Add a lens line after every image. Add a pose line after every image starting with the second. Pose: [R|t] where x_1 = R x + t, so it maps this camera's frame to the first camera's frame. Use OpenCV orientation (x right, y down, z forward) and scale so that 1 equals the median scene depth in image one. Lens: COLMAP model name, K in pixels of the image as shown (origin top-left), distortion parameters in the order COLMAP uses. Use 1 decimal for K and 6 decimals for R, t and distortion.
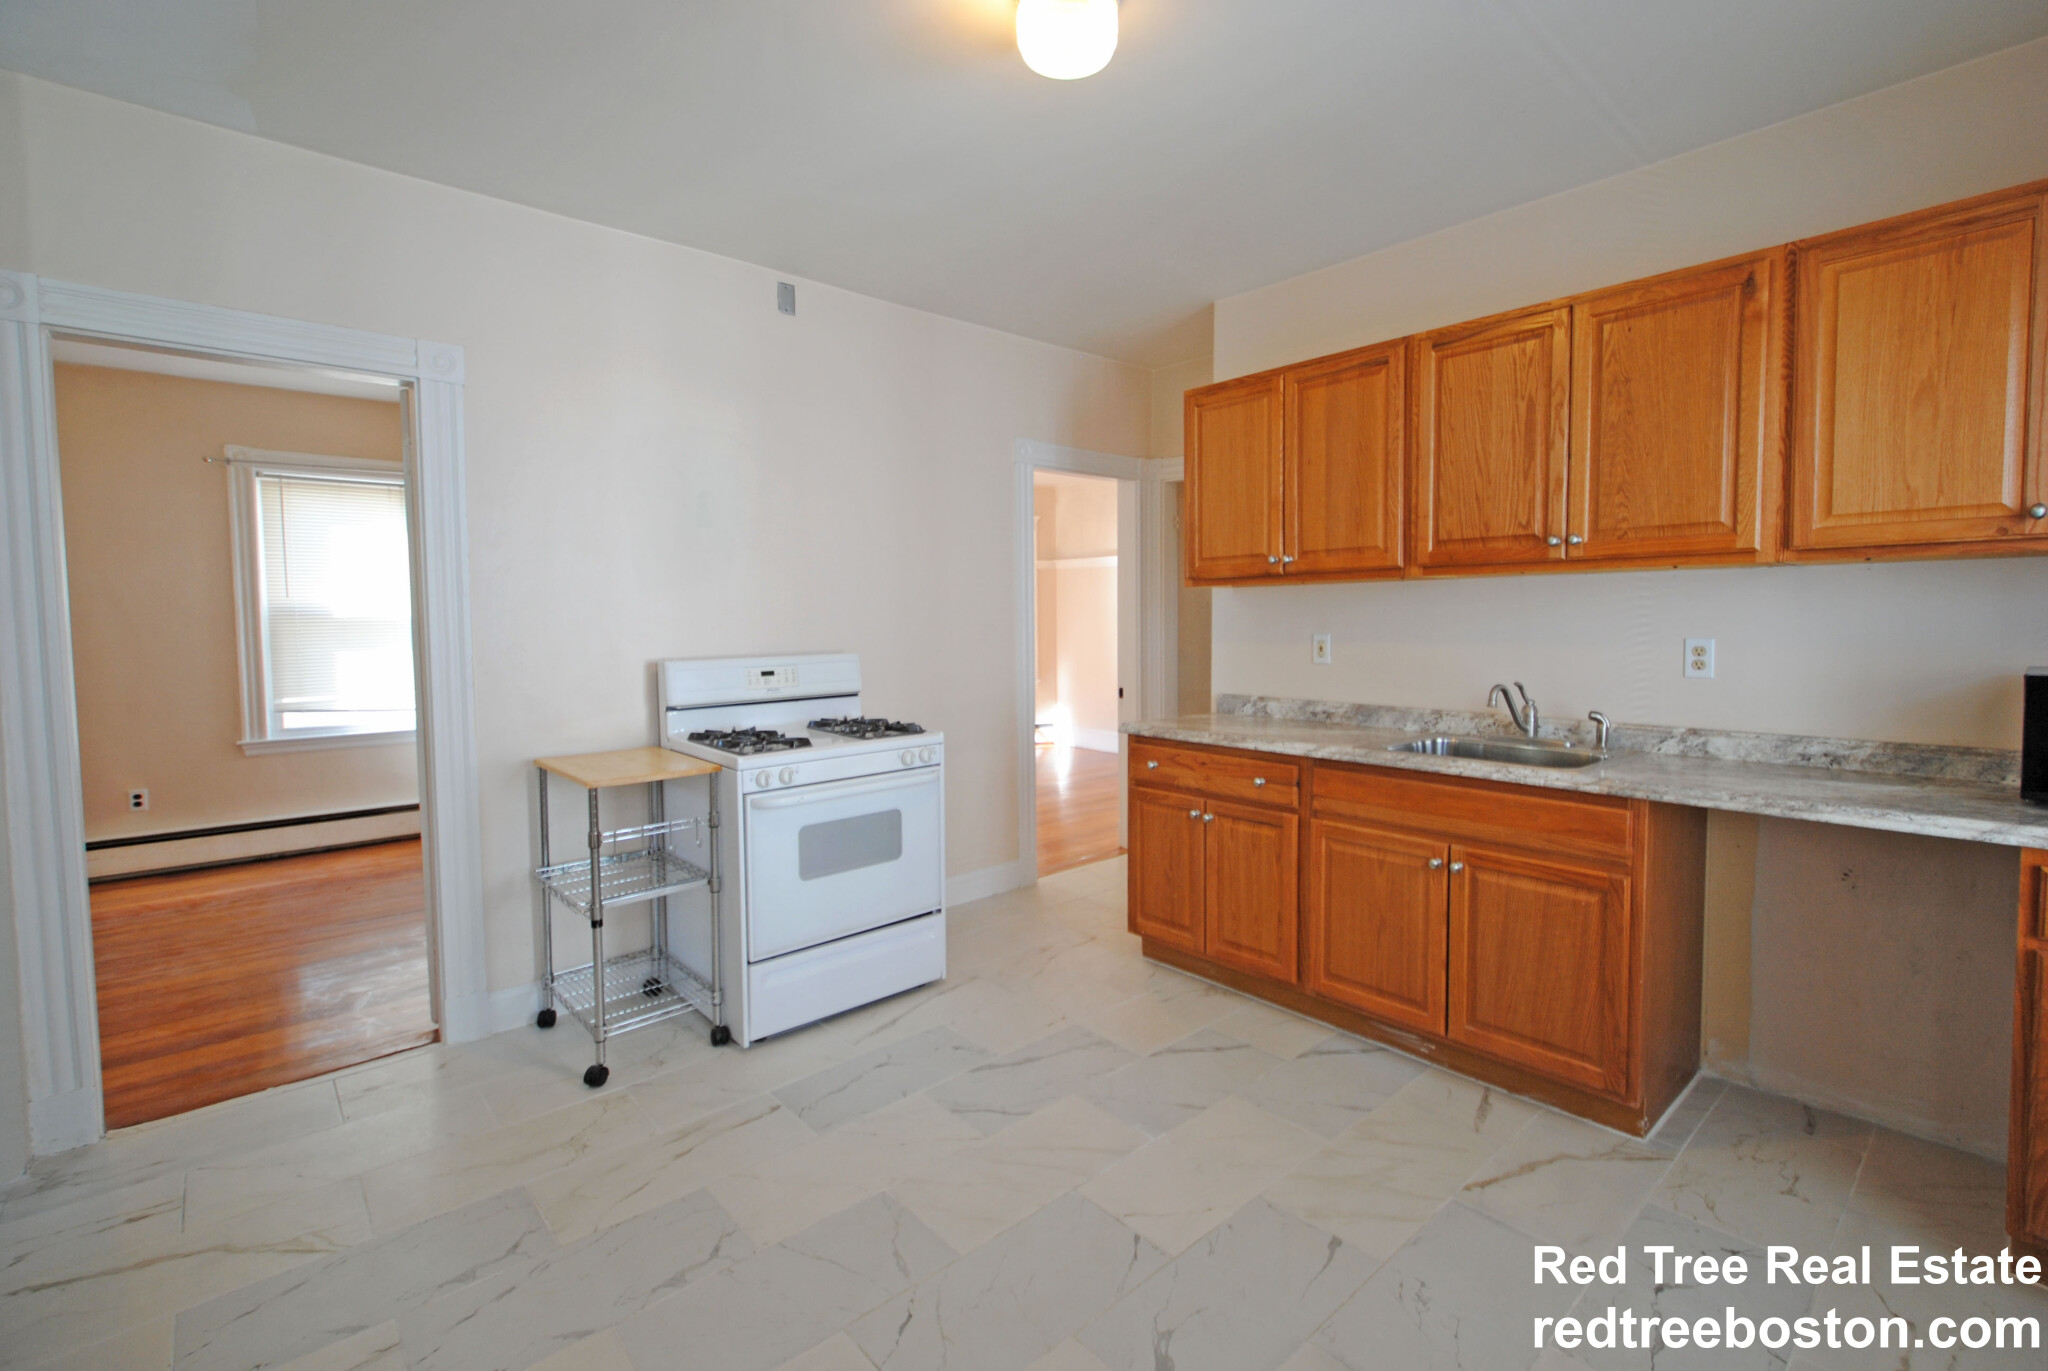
lens RADIAL K [[903.2, 0, 1021.6], [0, 903.2, 662.0], [0, 0, 1]] dist [-0.001730, -0.000249]
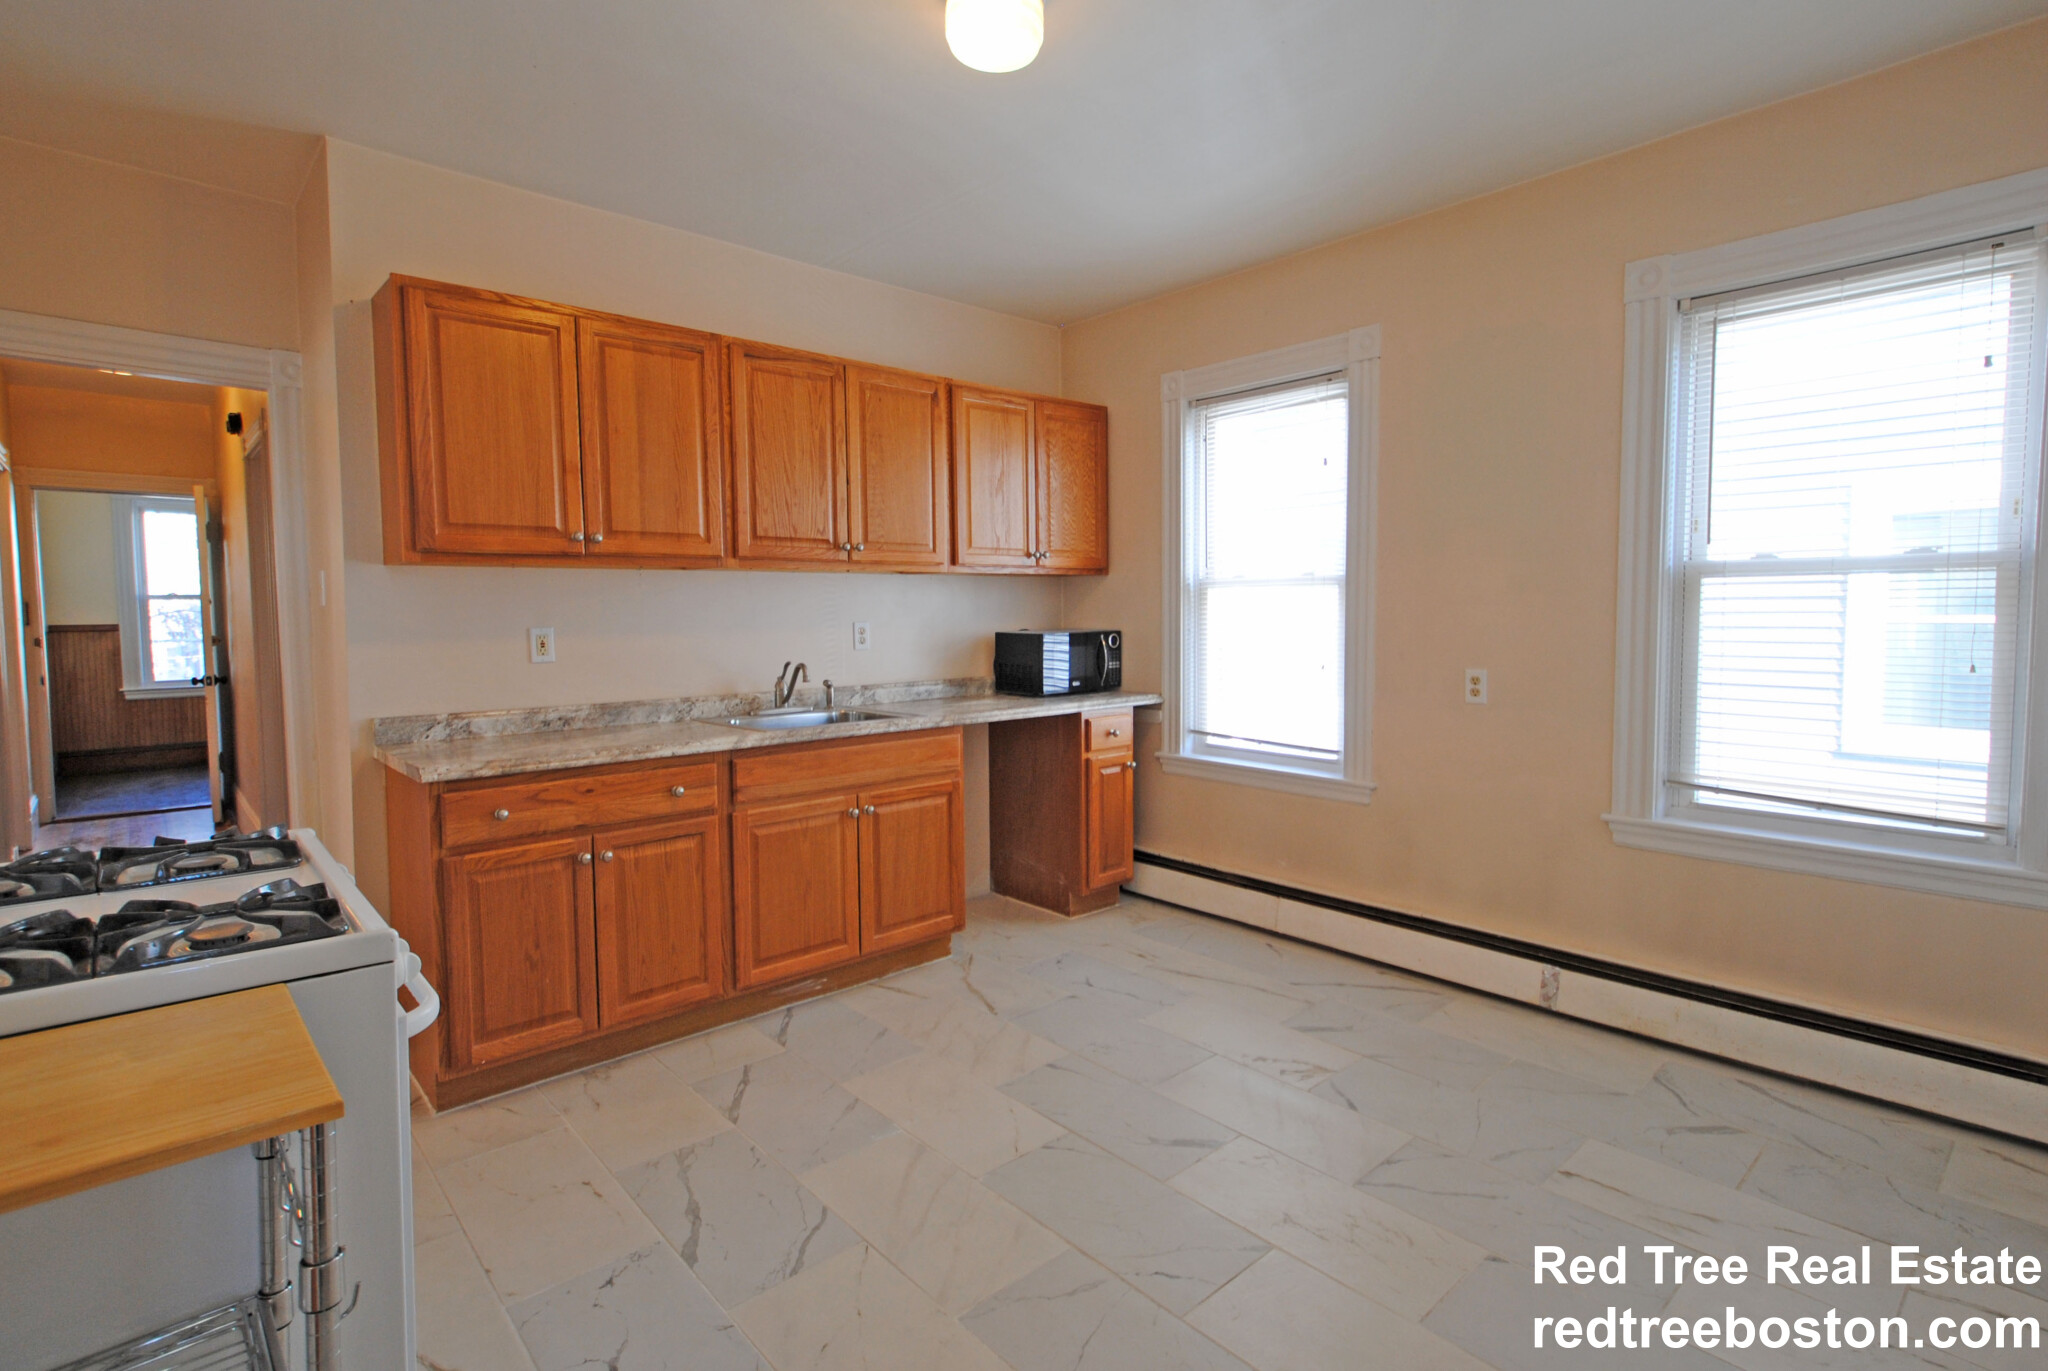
lens RADIAL K [[976.1, 0, 1059.5], [0, 976.1, 660.6], [0, 0, 1]] dist [0.001870, -0.000094]
pose [[-0.040641, -0.045560, 0.998135, -0.760707], [0.057503, 0.997198, 0.047858, -0.020451], [-0.997518, 0.059341, -0.037907, 0.708813]]
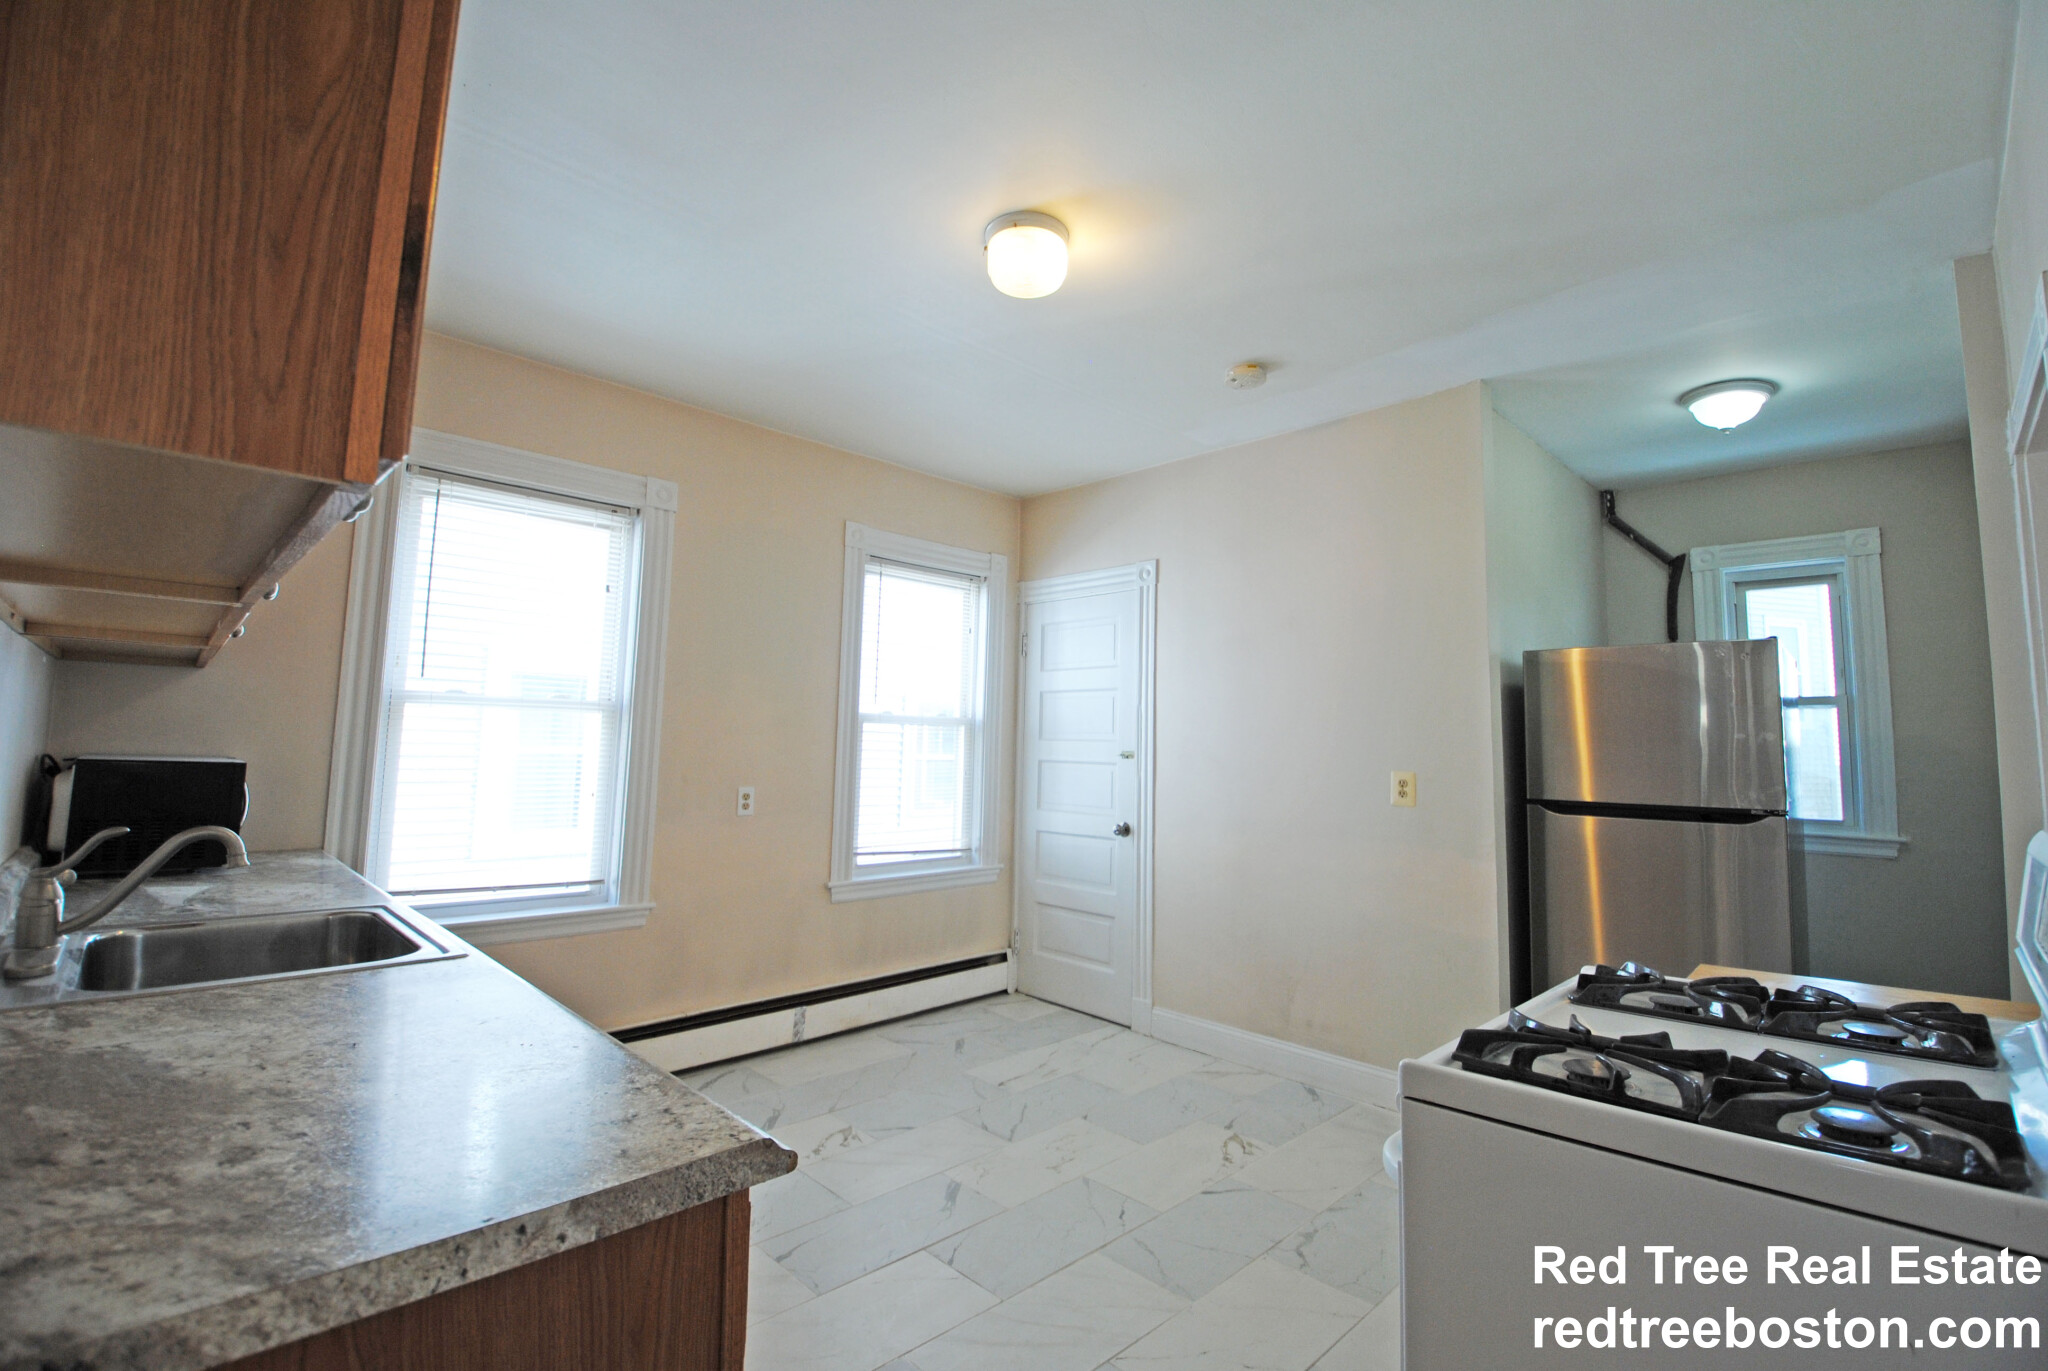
lens RADIAL K [[906.1, 0, 1024.3], [0, 906.1, 653.8], [0, 0, 1]] dist [0.000234, -0.000039]
pose [[-0.997444, -0.020710, -0.068380, 0.094437], [-0.017329, 0.998615, -0.049680, -0.065682], [0.069314, -0.048368, -0.996422, 1.577311]]
